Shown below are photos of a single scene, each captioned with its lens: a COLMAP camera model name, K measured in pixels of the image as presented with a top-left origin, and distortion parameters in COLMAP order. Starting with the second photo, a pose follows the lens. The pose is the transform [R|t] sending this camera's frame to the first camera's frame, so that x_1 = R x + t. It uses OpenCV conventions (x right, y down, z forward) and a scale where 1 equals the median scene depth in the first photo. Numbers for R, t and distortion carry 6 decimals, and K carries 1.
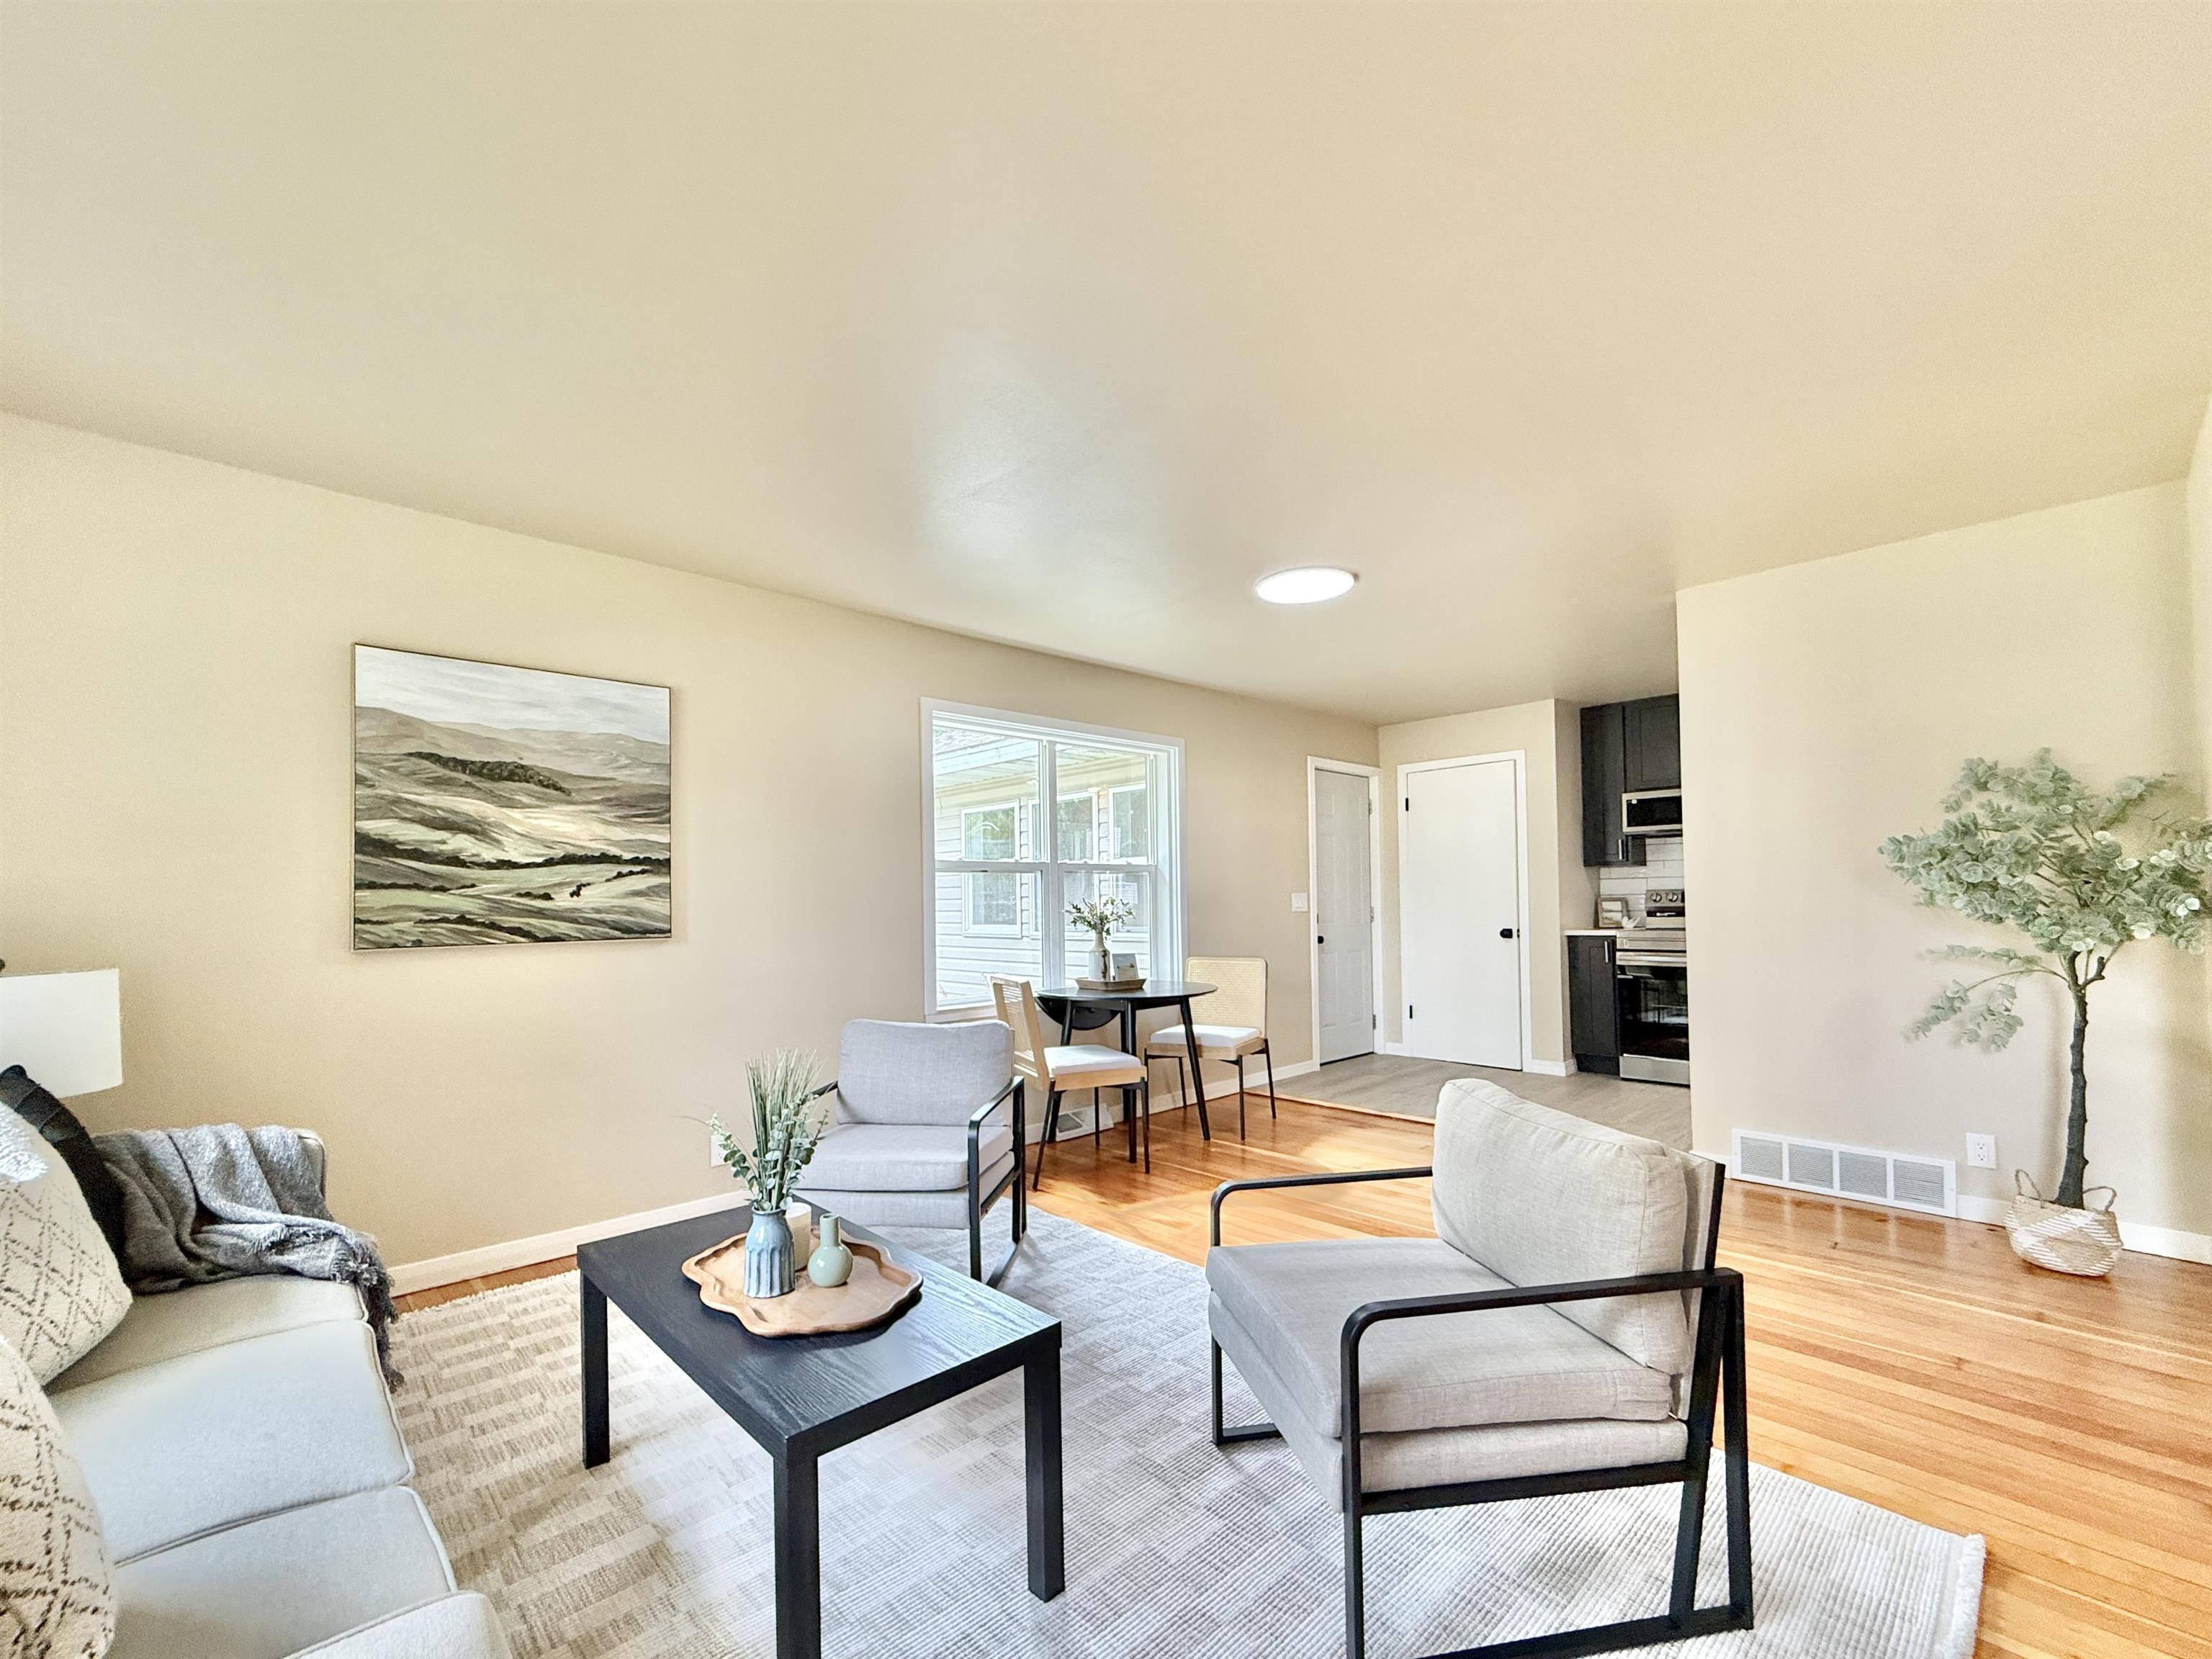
lens RADIAL K [[899.0, 0, 1087.5], [0, 899.0, 889.7], [0, 0, 1]] dist [0.000686, 0.000212]
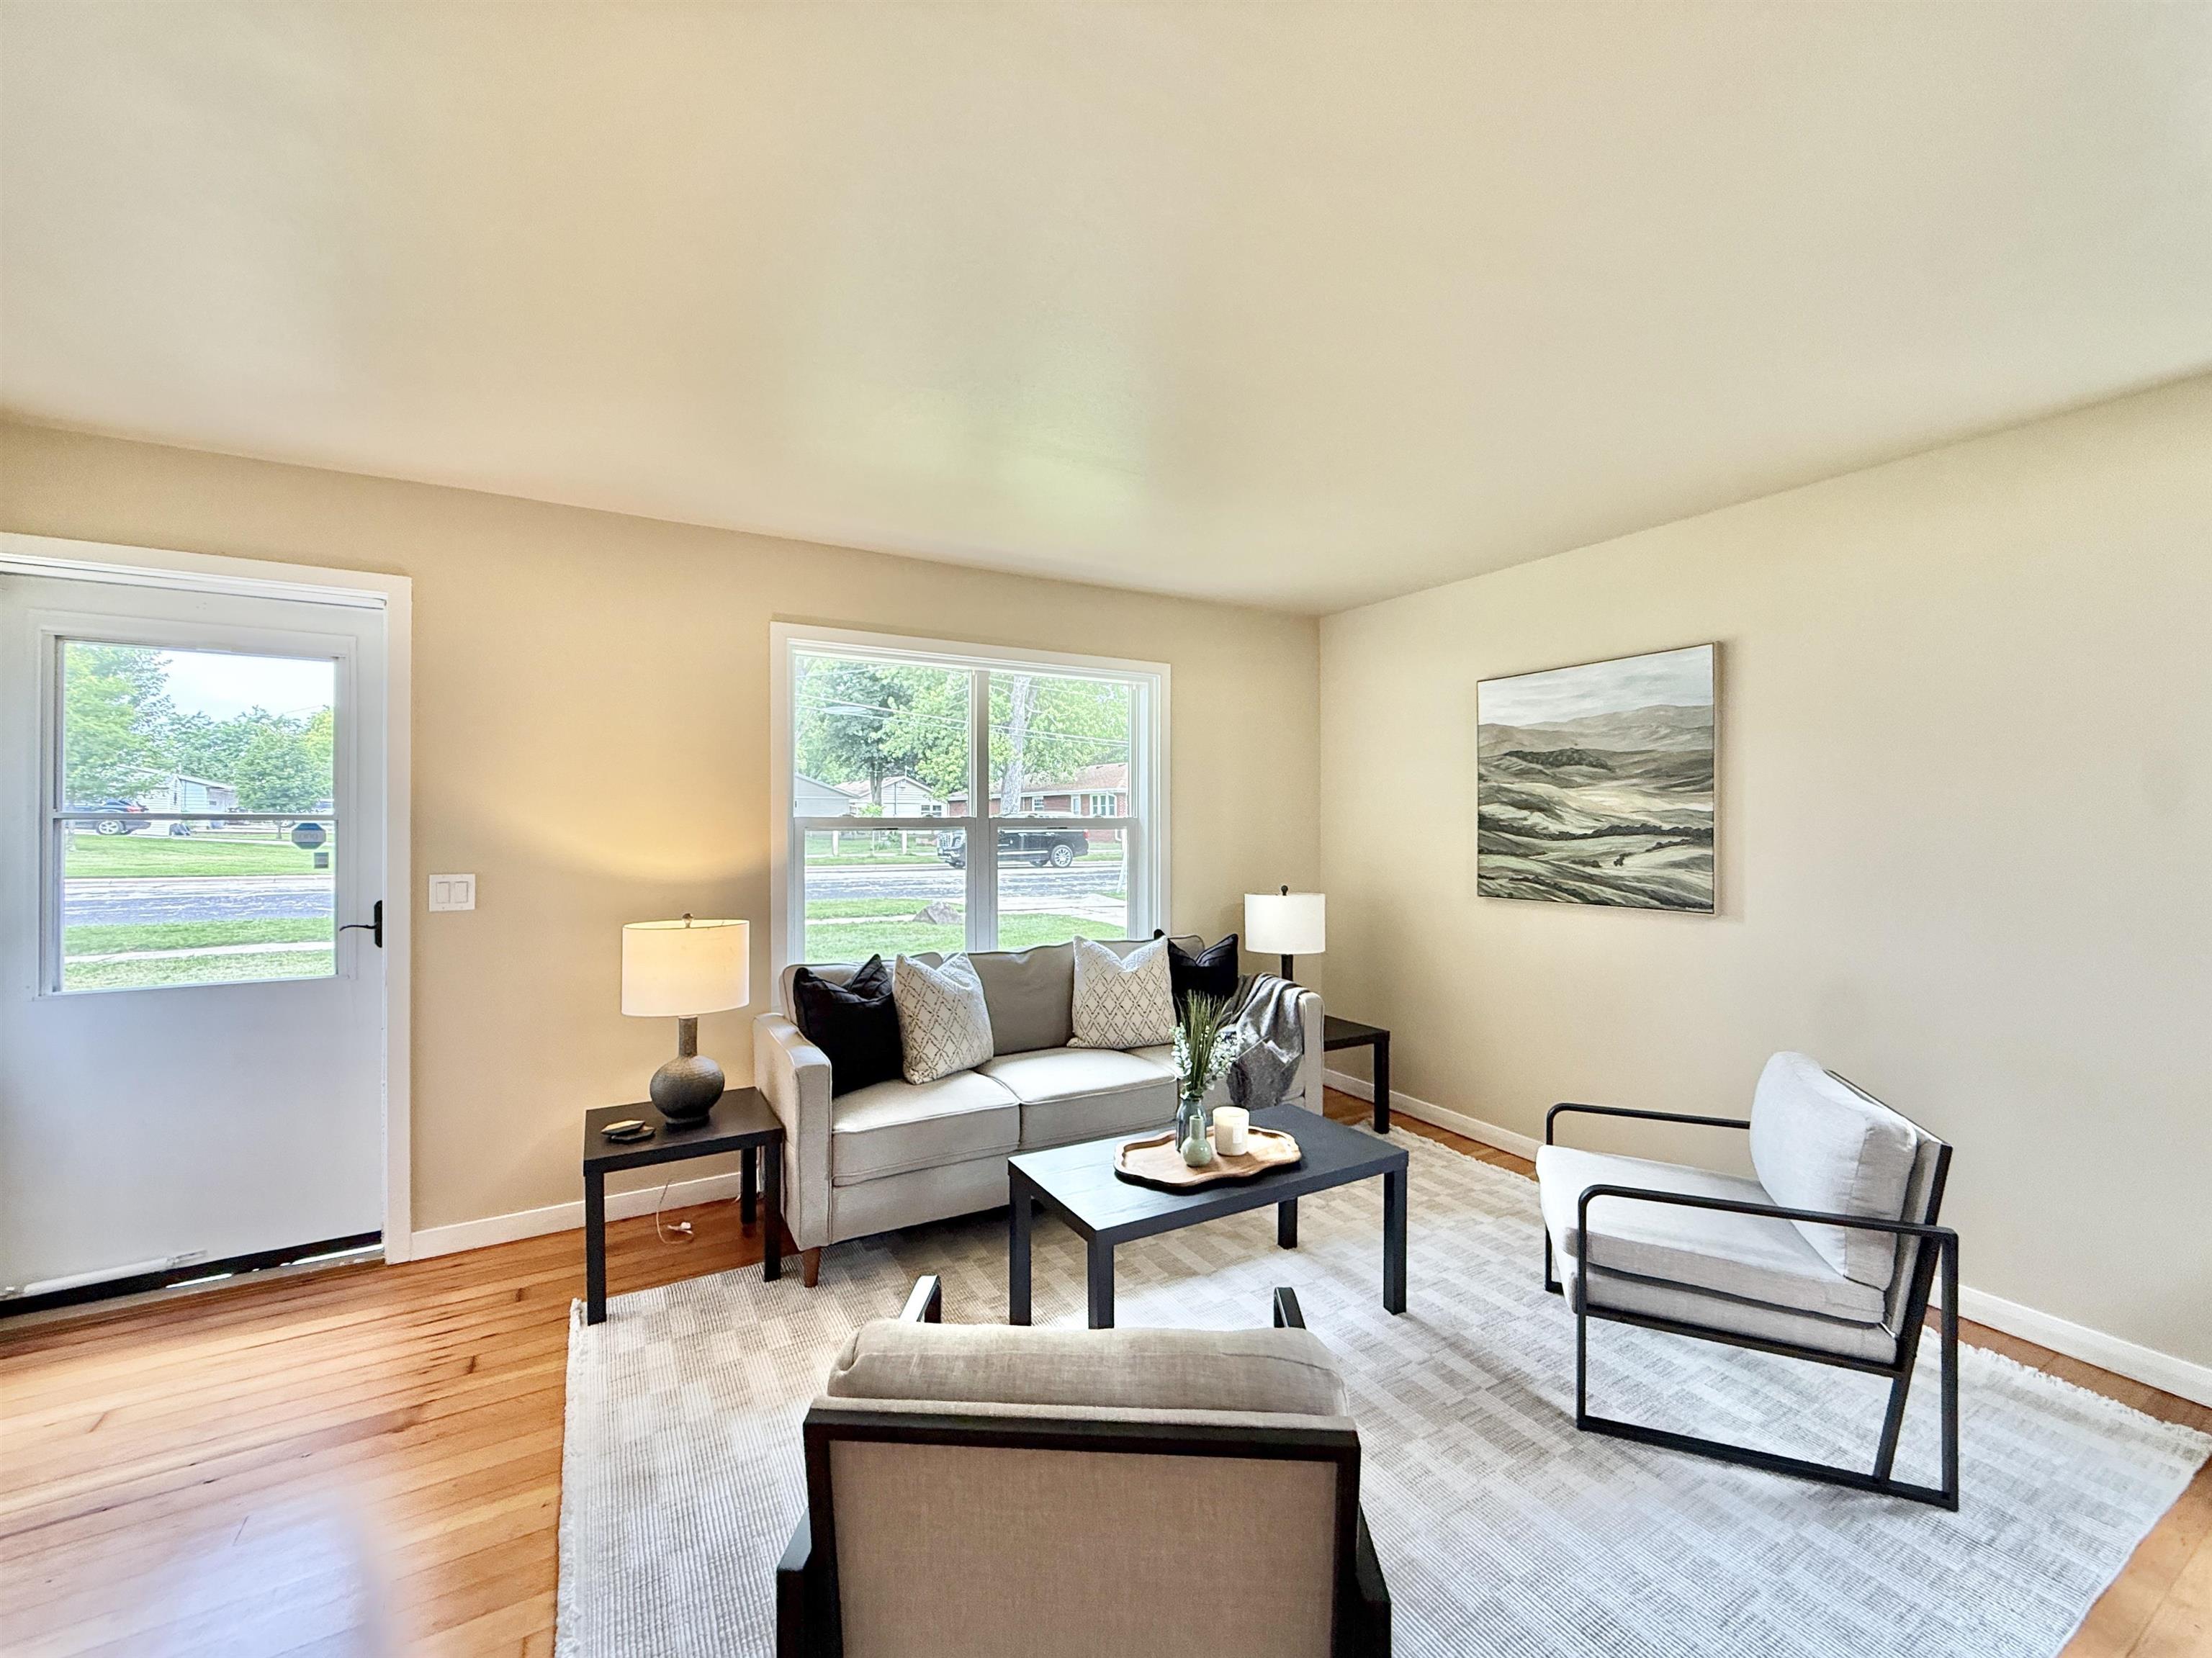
lens RADIAL K [[899.0, 0, 1120.5], [0, 899.0, 827.8], [0, 0, 1]] dist [0.000686, 0.000212]
pose [[-0.226538, 0.023168, -0.973727, 0.584204], [0.019339, 0.999627, 0.019285, -0.066544], [0.973810, -0.014462, -0.226901, 0.636991]]
